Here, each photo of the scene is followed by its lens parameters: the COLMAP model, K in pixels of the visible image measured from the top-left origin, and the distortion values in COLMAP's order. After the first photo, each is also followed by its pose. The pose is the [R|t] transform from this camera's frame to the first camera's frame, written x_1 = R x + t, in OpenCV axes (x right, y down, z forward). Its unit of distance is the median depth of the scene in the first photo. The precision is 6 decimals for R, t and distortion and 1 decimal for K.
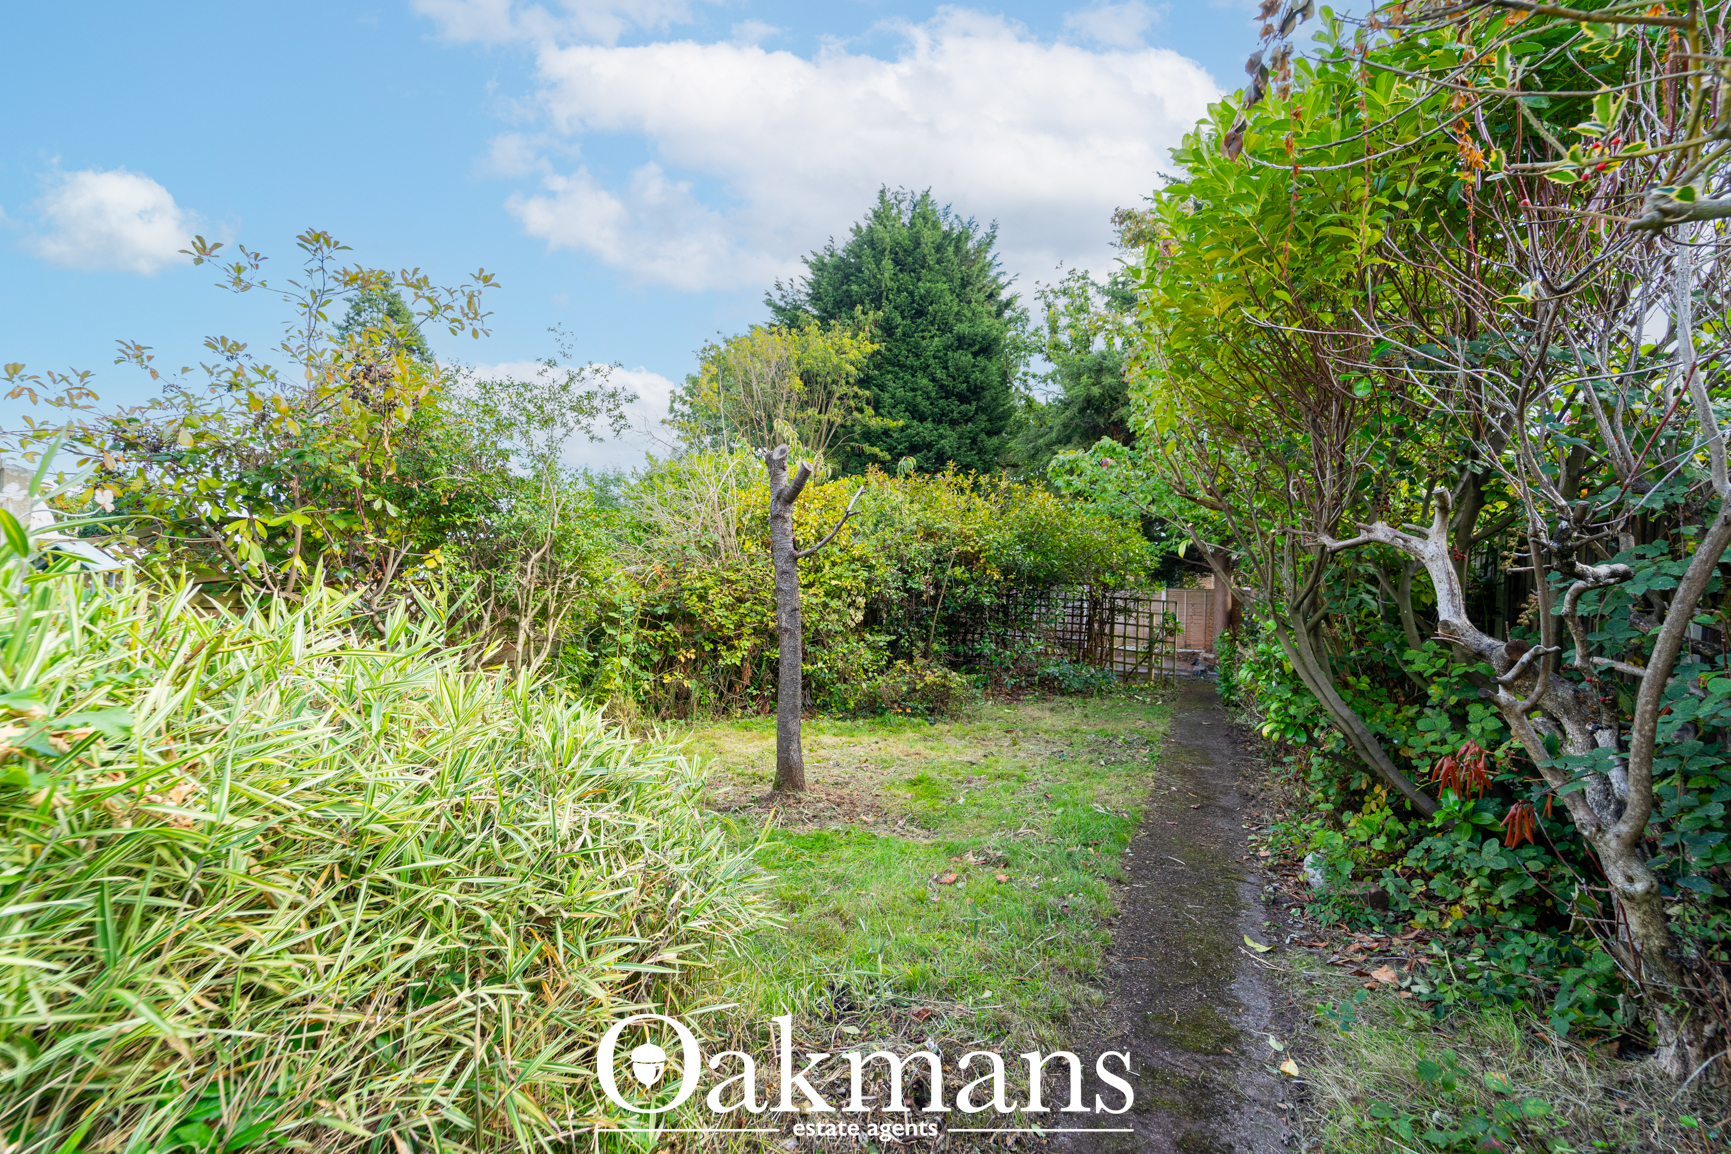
lens RADIAL K [[715.3, 0, 882.2], [0, 715.3, 578.4], [0, 0, 1]] dist [0.002563, -0.002758]
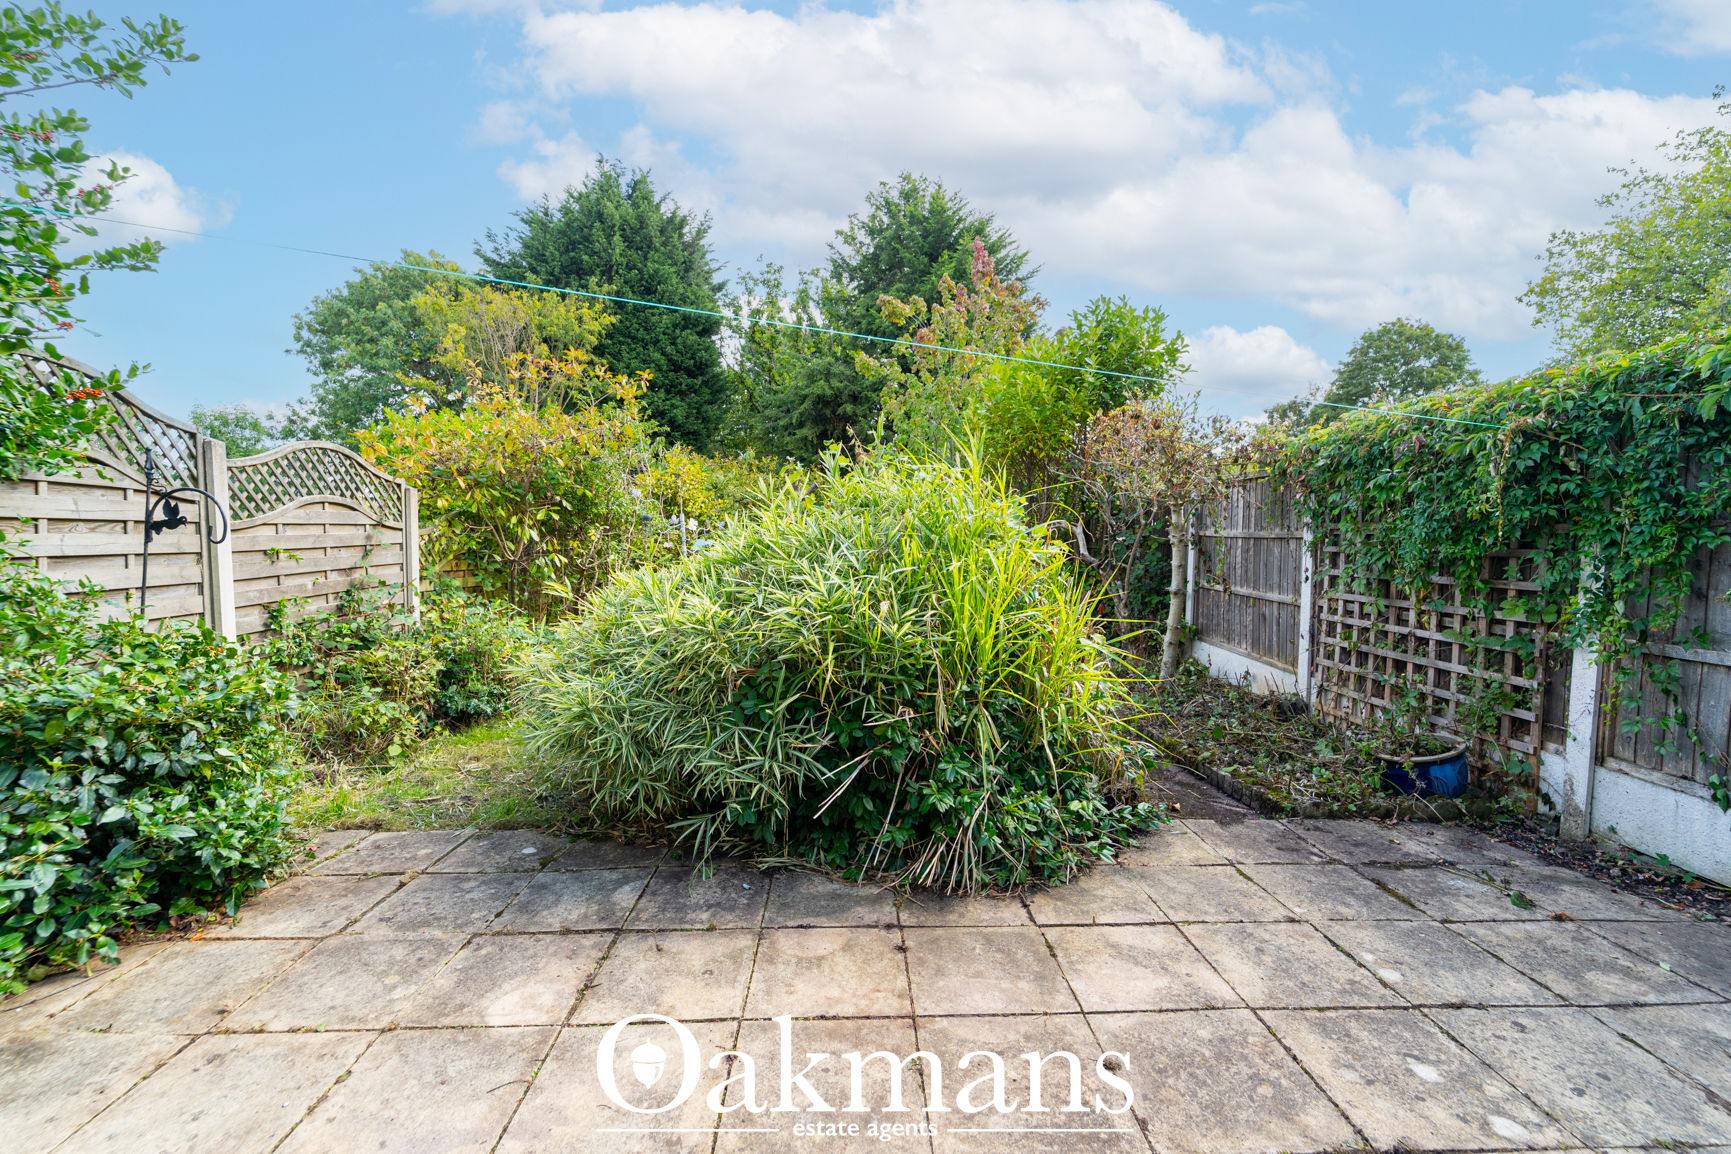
lens RADIAL K [[715.3, 0, 873.6], [0, 715.3, 581.3], [0, 0, 1]] dist [0.002563, -0.002758]
pose [[0.884154, -0.050532, 0.464454, -0.176872], [0.014210, 0.996582, 0.081375, -0.010018], [-0.466979, -0.065348, 0.881851, -0.161521]]
